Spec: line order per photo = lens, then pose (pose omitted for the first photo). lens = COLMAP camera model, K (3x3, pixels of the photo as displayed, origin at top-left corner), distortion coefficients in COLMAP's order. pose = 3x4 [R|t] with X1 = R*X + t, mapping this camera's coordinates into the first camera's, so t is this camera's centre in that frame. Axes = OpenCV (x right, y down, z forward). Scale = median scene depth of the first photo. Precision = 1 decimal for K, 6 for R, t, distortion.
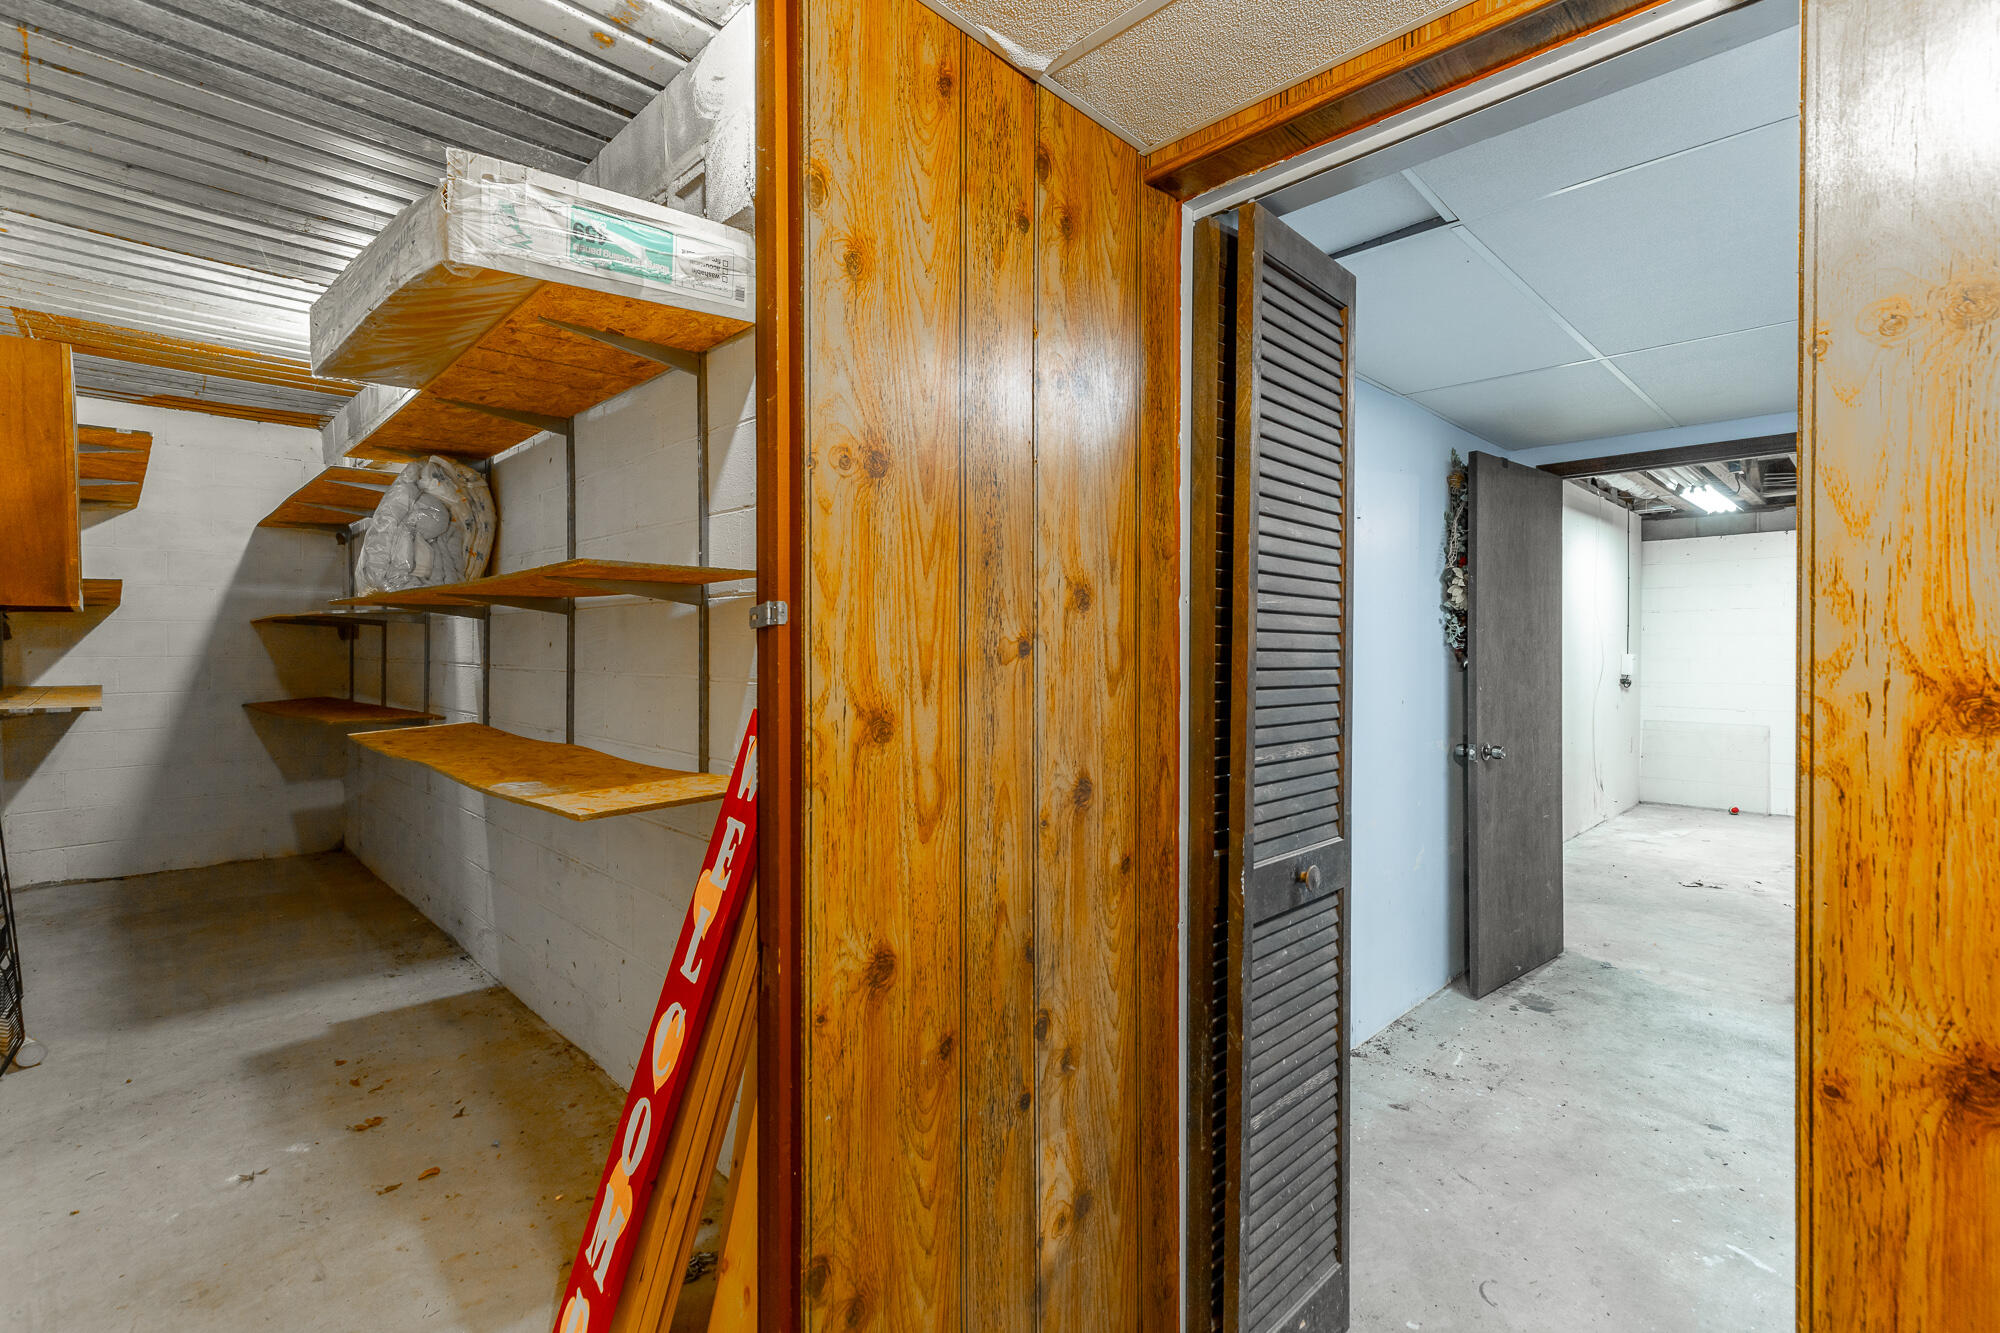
lens RADIAL K [[908.3, 0, 1017.9], [0, 908.3, 664.7], [0, 0, 1]] dist [0.006330, -0.000299]
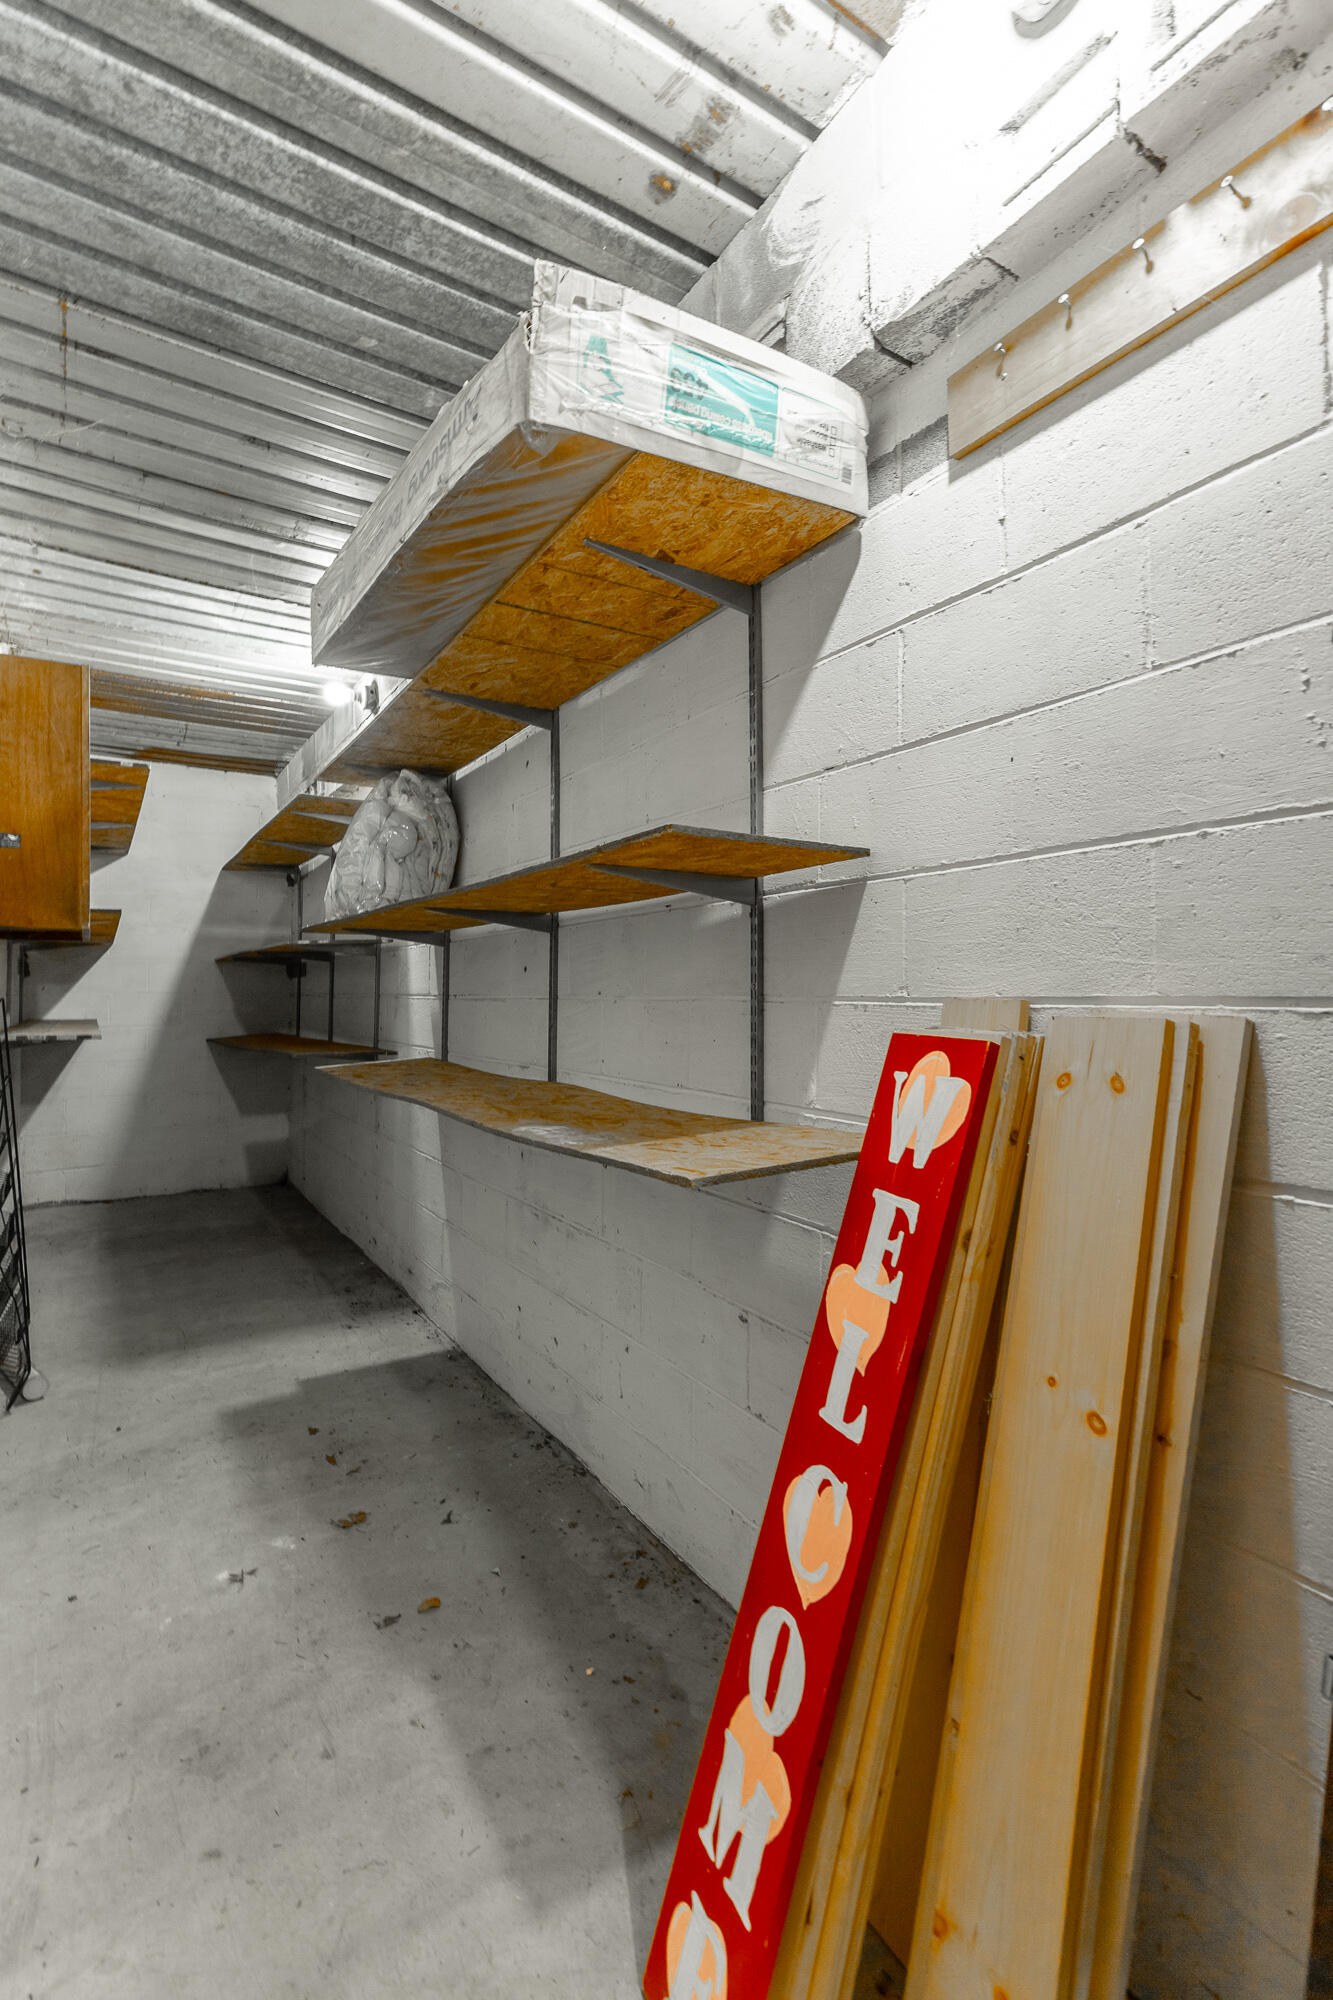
lens RADIAL K [[908.3, 0, 653.9], [0, 908.3, 981.2], [0, 0, 1]] dist [0.006330, -0.000299]
pose [[0.973527, -0.003635, -0.228542, -0.232367], [-0.004842, 0.999321, -0.036519, 0.026049], [0.228520, 0.036659, 0.972849, 0.206883]]
